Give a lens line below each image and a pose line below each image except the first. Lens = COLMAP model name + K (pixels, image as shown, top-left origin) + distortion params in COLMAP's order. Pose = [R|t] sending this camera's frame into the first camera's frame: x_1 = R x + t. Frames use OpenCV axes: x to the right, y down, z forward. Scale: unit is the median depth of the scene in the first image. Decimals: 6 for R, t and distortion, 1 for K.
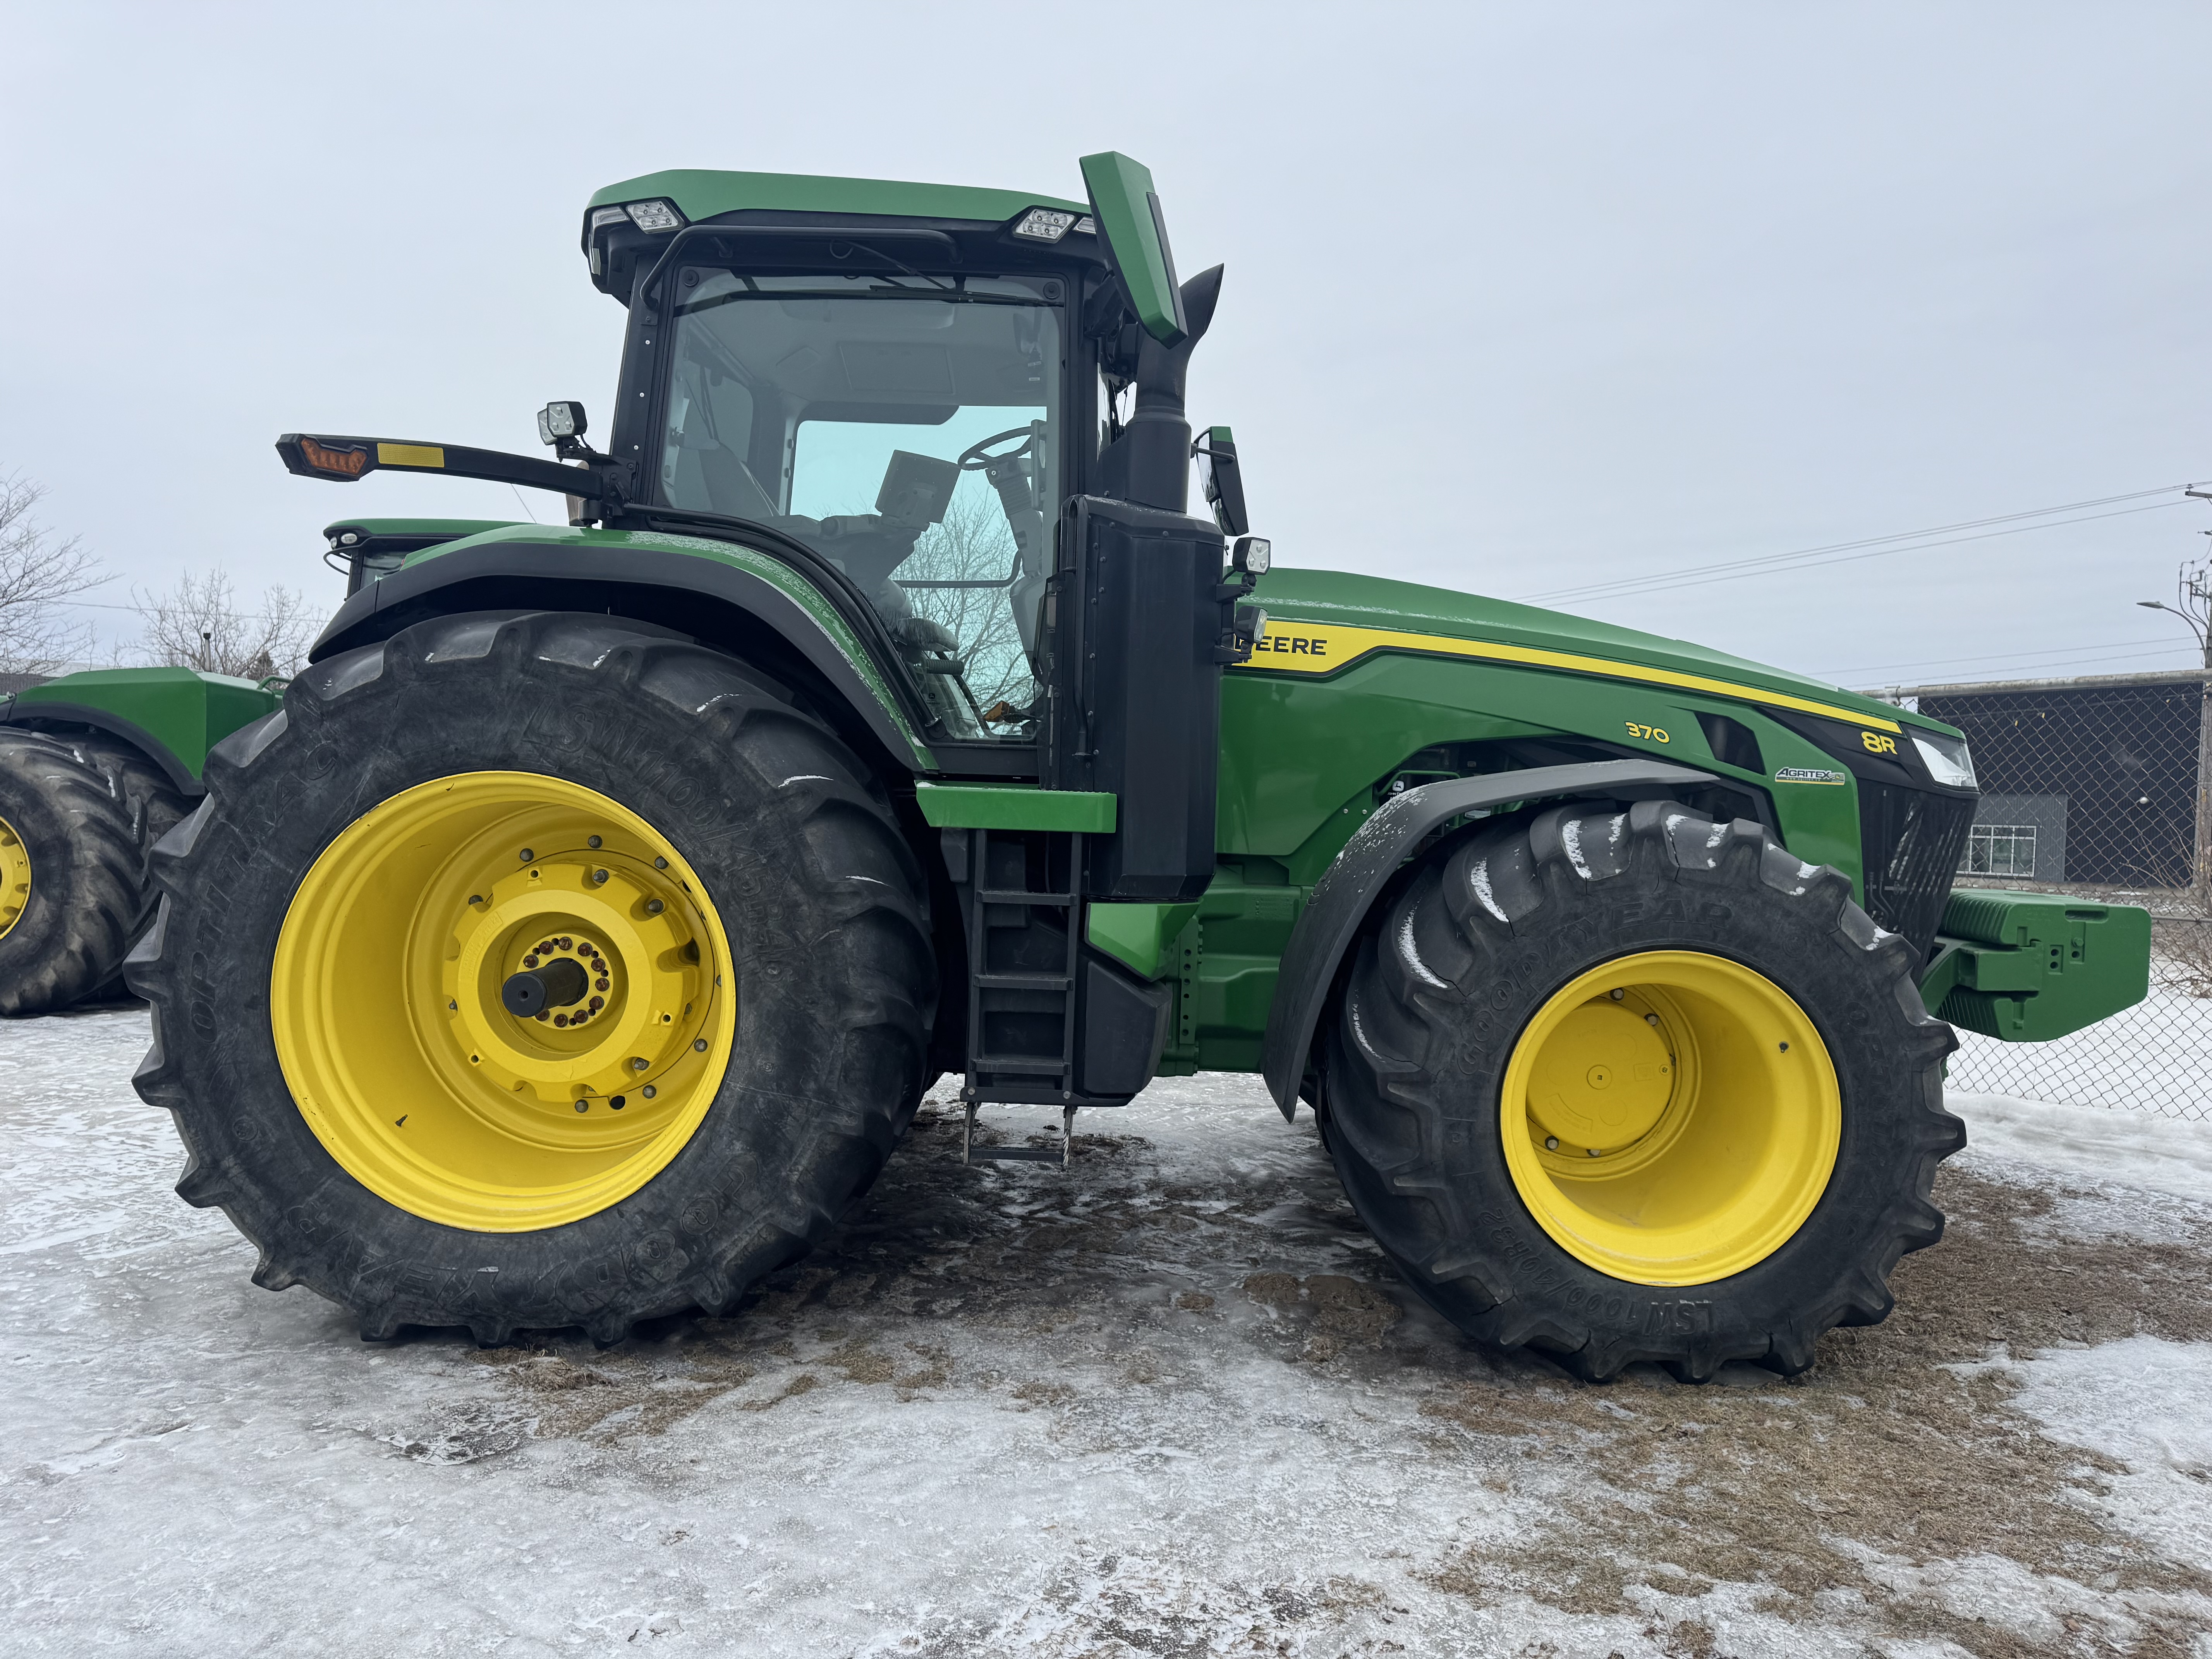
lens RADIAL K [[1570.9, 0, 1114.3], [0, 1570.9, 831.7], [0, 0, 1]] dist [0.047296, -0.063318]
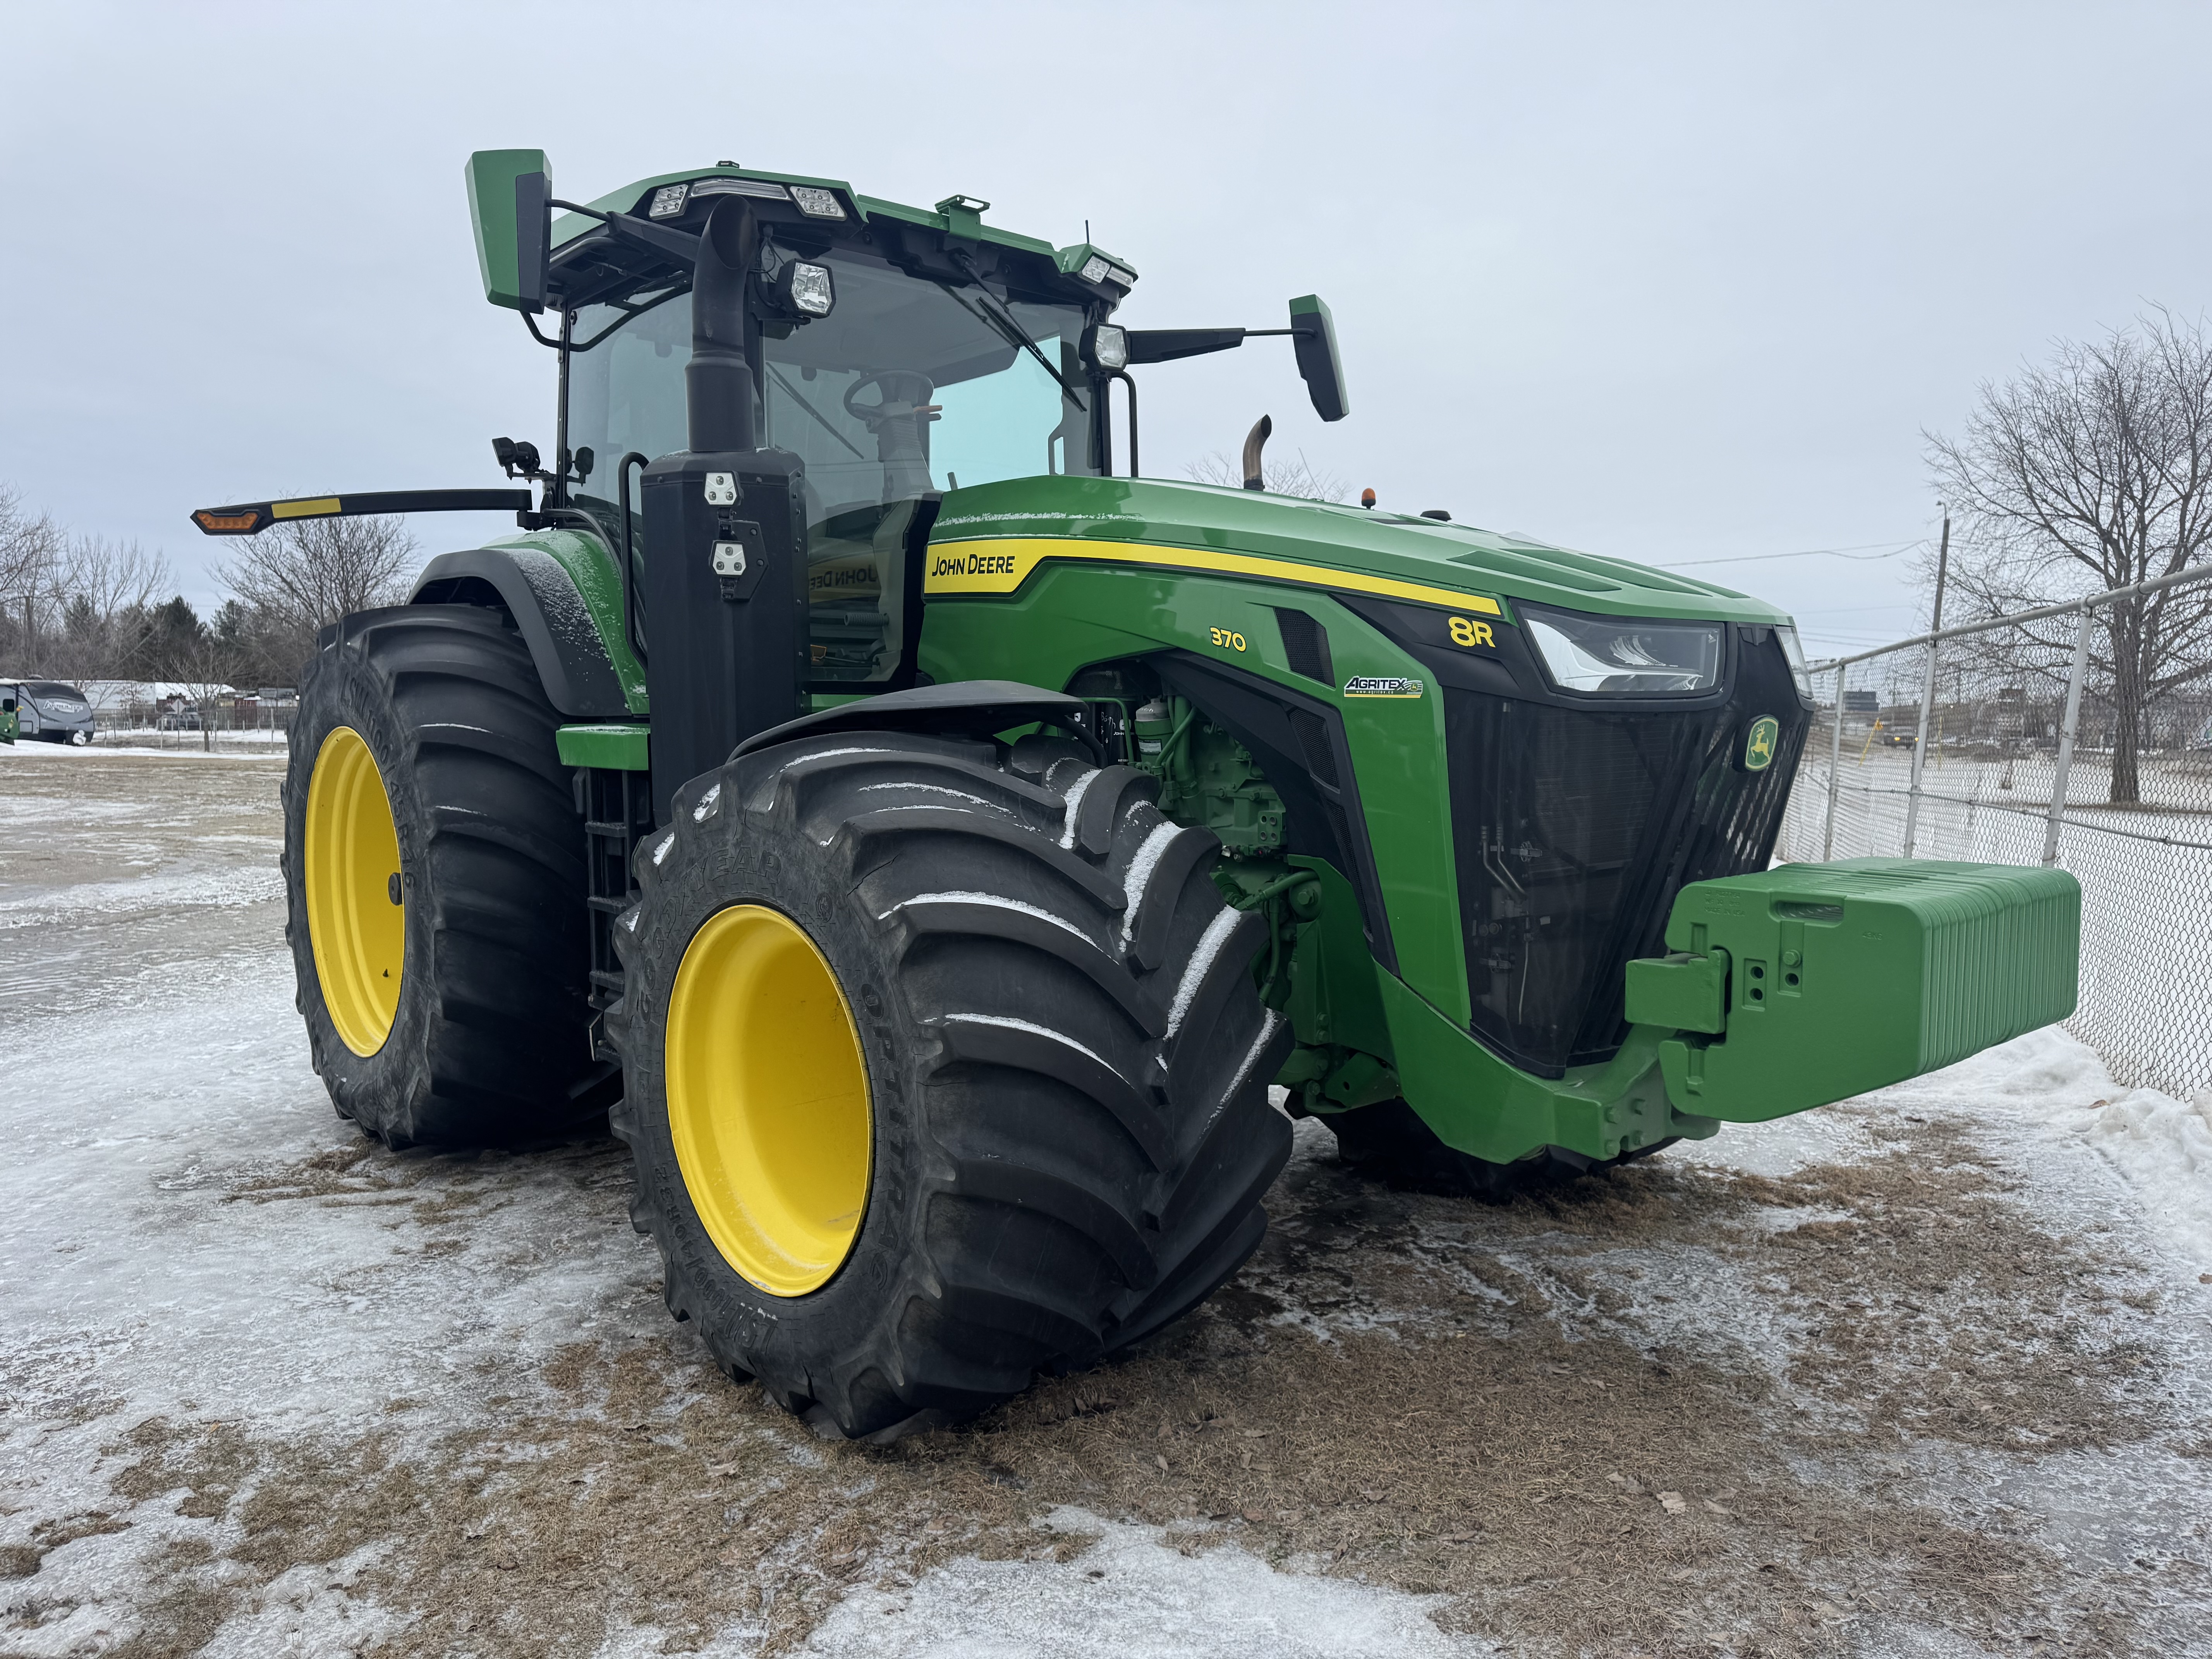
lens RADIAL K [[1570.9, 0, 1114.3], [0, 1570.9, 831.7], [0, 0, 1]] dist [0.047296, -0.063318]
pose [[0.673901, 0.027217, -0.738320, 1.121169], [0.002193, 0.999243, 0.038837, 0.002059], [0.738819, -0.027792, 0.673331, 0.568927]]
